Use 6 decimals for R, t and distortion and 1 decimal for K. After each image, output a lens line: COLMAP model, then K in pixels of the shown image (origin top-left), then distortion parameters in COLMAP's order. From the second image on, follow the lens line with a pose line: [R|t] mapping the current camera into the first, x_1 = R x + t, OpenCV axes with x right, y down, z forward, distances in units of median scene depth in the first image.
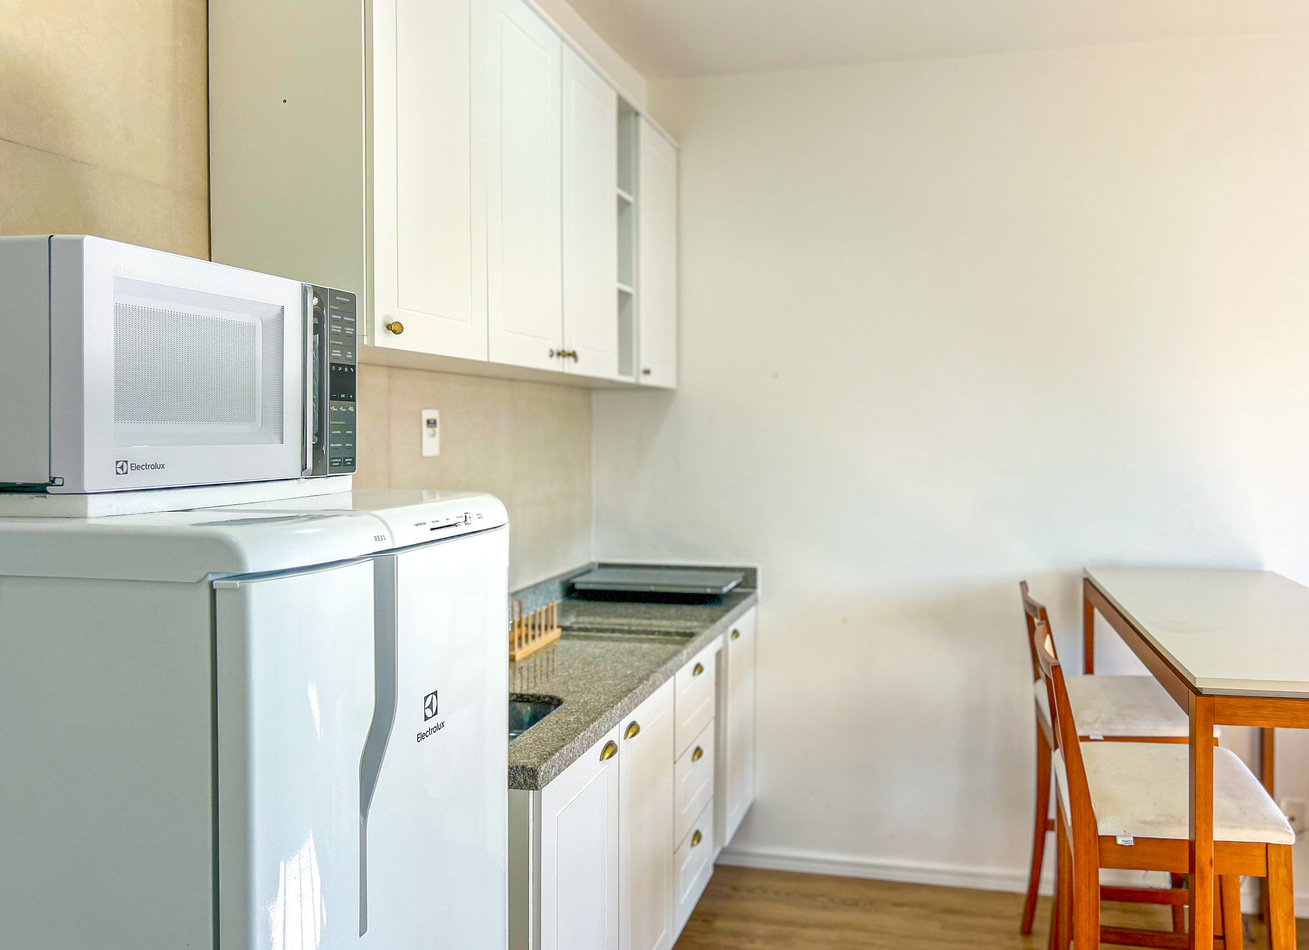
lens RADIAL K [[990.9, 0, 768.8], [0, 990.9, 422.7], [0, 0, 1]] dist [0.025282, -0.029862]
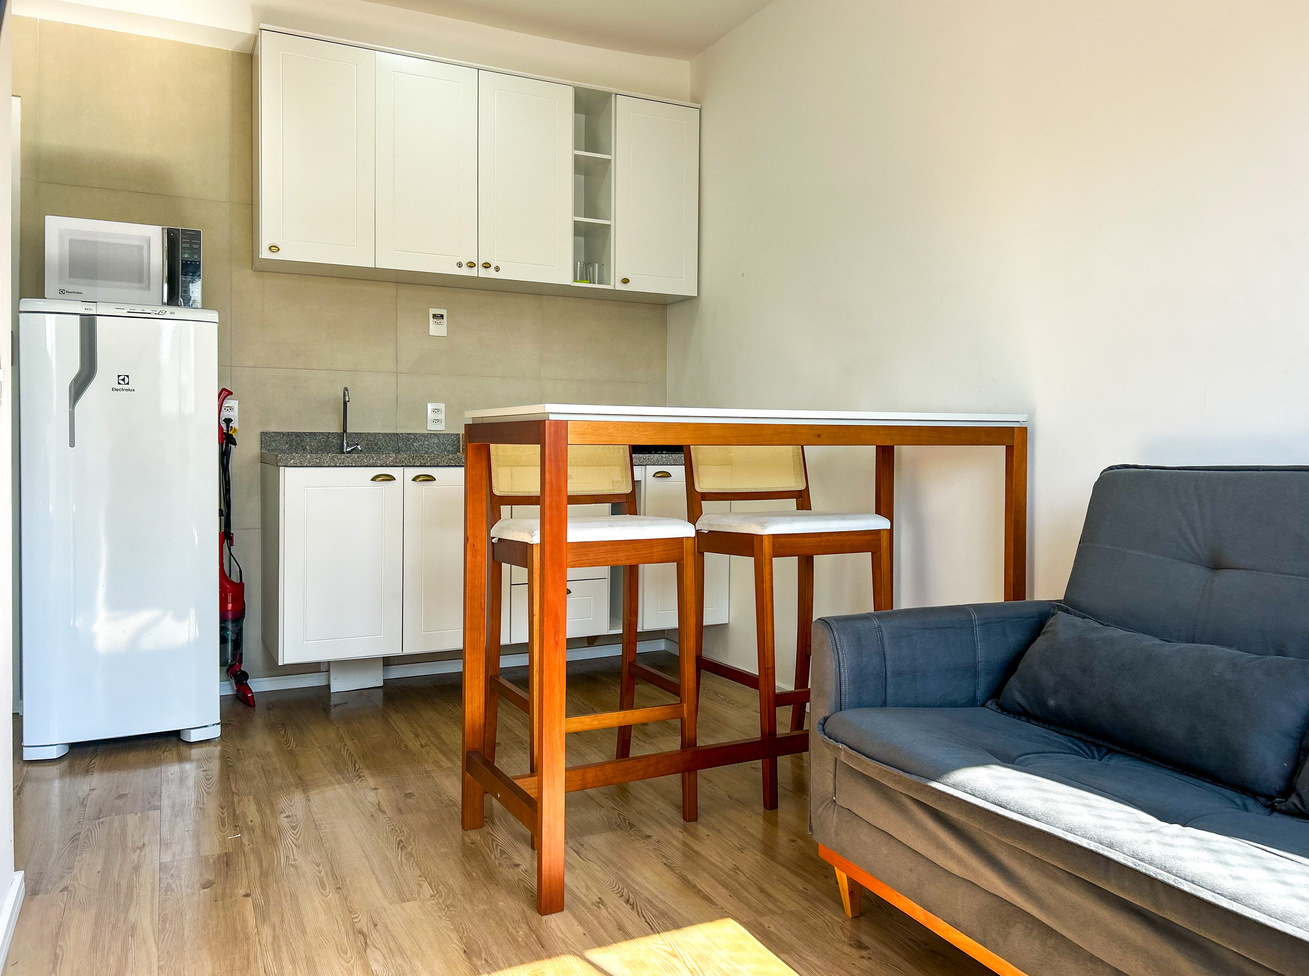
lens RADIAL K [[978.1, 0, 647.2], [0, 978.1, 435.8], [0, 0, 1]] dist [0.038495, -0.044346]
pose [[0.610935, -0.003208, -0.791674, 1.192906], [-0.003348, 0.999972, -0.006636, 0.211545], [0.791674, 0.006705, 0.610907, 0.248813]]
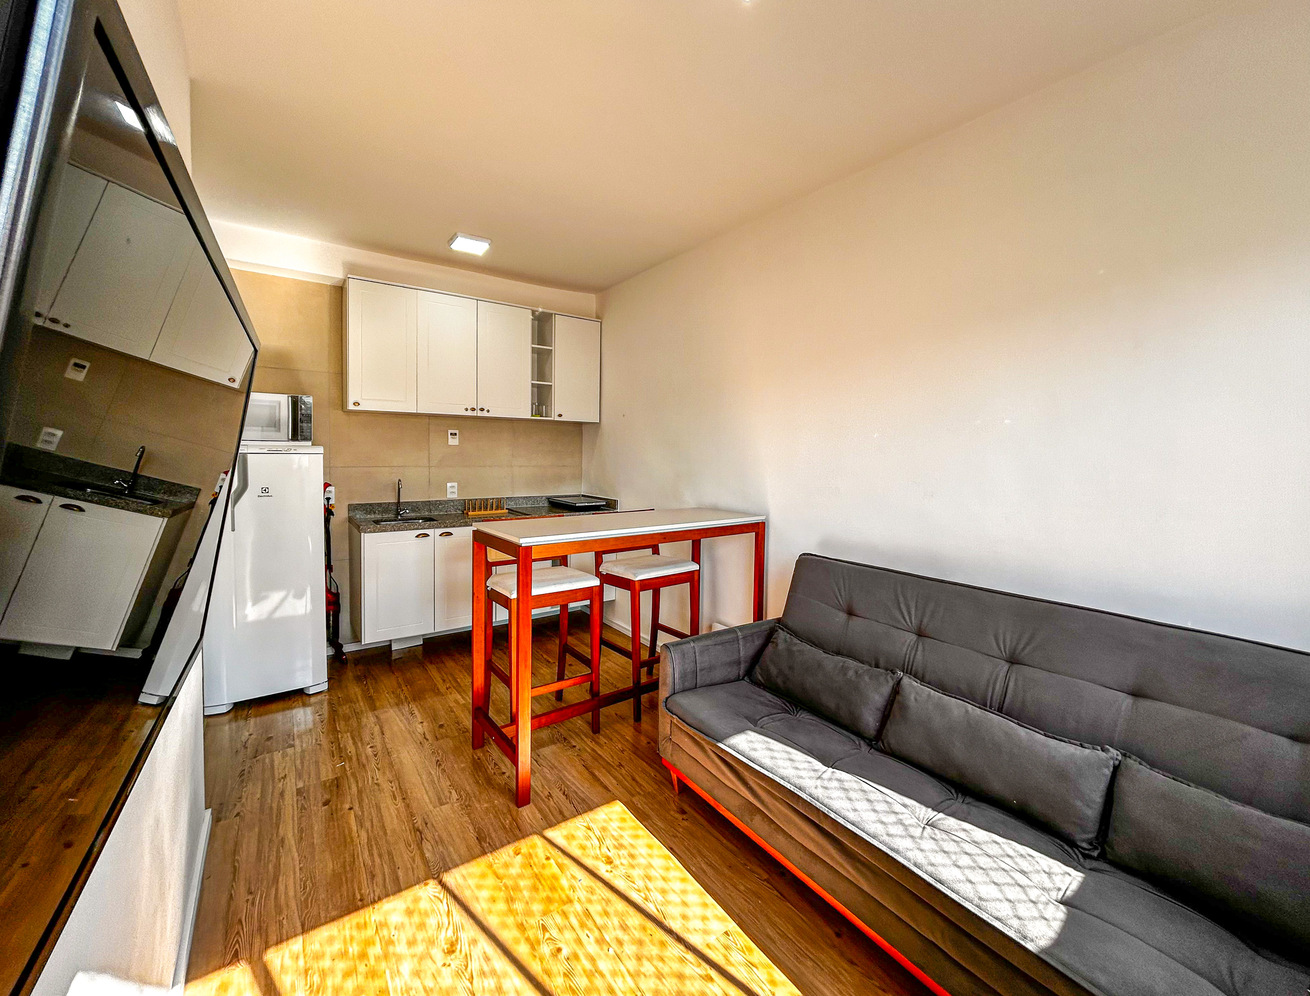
lens RADIAL K [[527.1, 0, 659.0], [0, 527.1, 460.9], [0, 0, 1]] dist [-0.012904, 0.002382]
pose [[0.736582, 0.020201, -0.676046, 1.200850], [-0.010362, 0.999774, 0.018584, 0.044877], [0.676268, -0.006683, 0.736625, 0.227436]]
